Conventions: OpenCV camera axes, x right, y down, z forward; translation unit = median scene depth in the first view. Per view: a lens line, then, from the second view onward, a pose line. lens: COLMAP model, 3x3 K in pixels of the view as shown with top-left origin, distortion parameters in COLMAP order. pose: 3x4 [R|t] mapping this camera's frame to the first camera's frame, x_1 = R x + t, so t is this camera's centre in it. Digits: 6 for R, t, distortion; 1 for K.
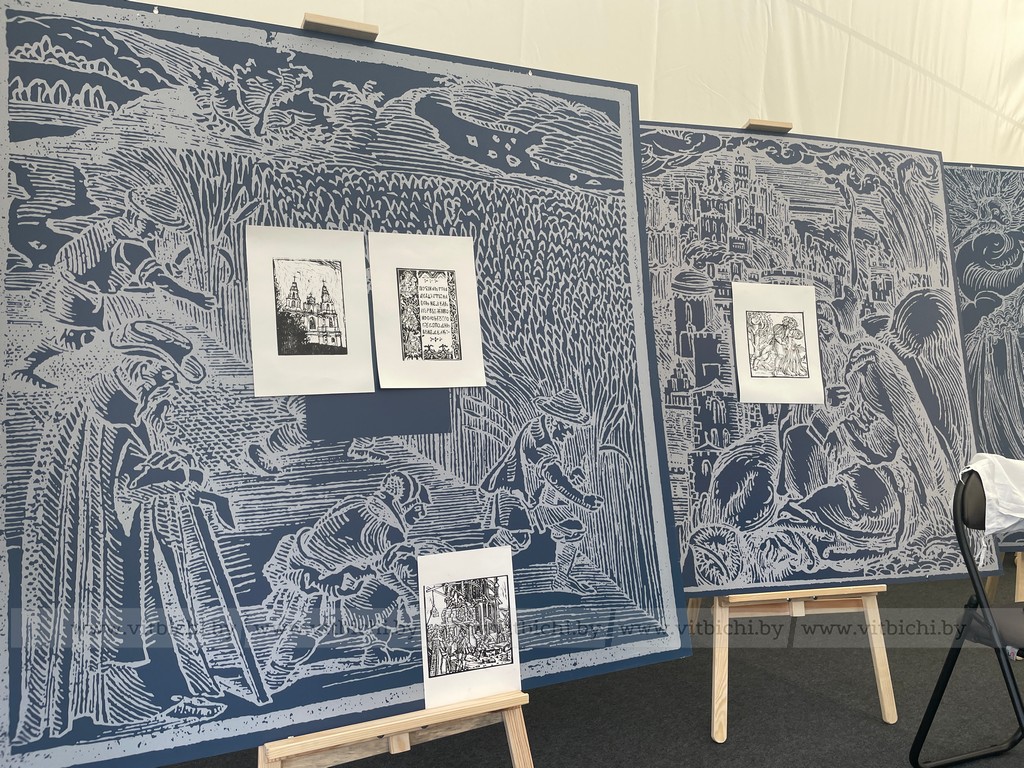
lens RADIAL K [[779.8, 0, 512.0], [0, 779.8, 384.0], [0, 0, 1]] dist [0.068579, -0.099611]
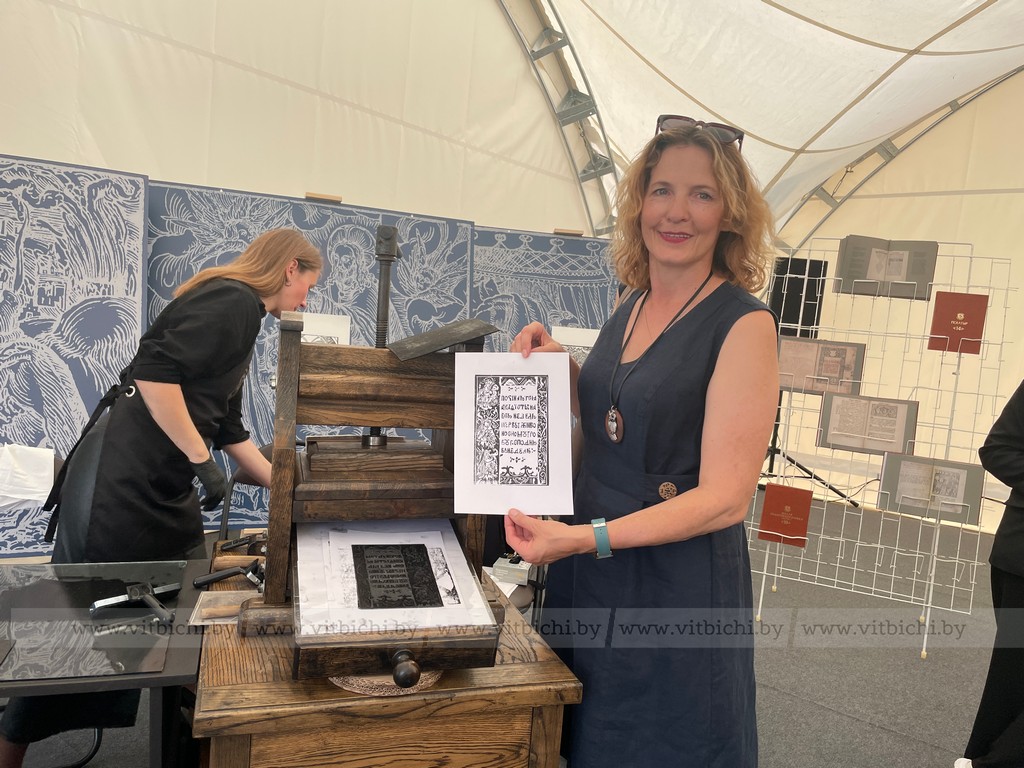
lens RADIAL K [[779.8, 0, 512.0], [0, 779.8, 384.0], [0, 0, 1]] dist [0.068579, -0.099611]
pose [[0.975374, 0.027597, 0.218824, 0.864016], [-0.030548, 0.999482, 0.010112, -0.026357], [-0.218432, -0.016548, 0.975712, -0.228351]]
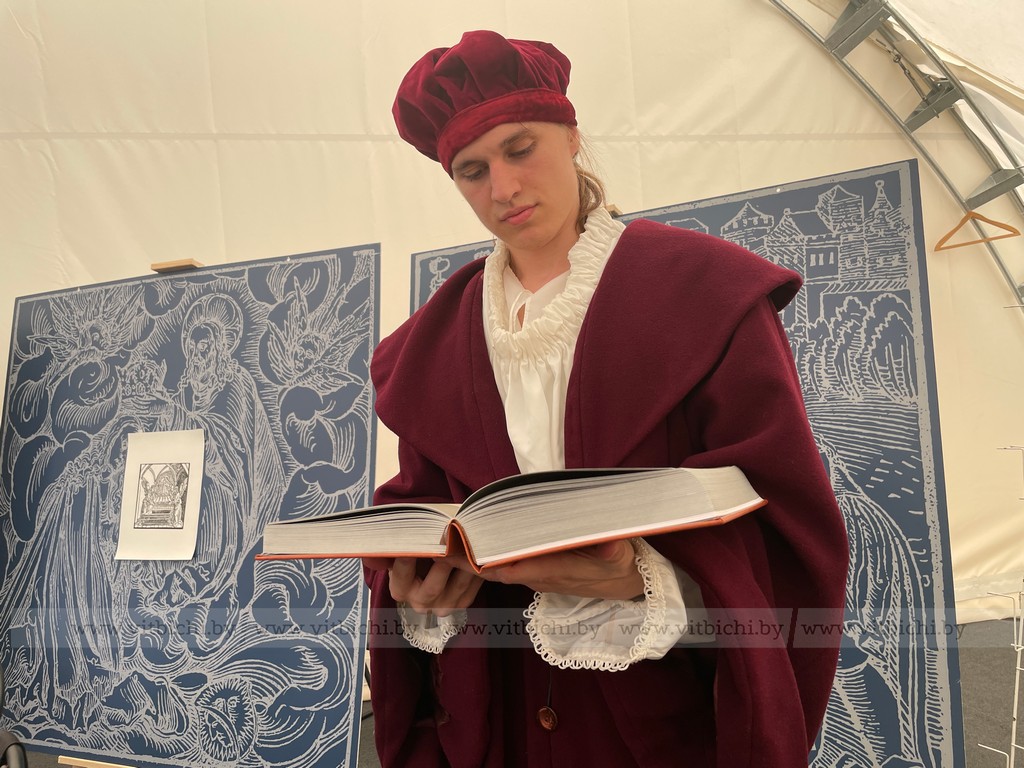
lens RADIAL K [[779.8, 0, 512.0], [0, 779.8, 384.0], [0, 0, 1]] dist [0.068579, -0.099611]
pose [[0.877667, -0.103965, -0.467858, 1.622987], [0.060082, 0.992355, -0.107806, -0.054496], [0.475489, 0.066507, 0.877204, 0.535073]]
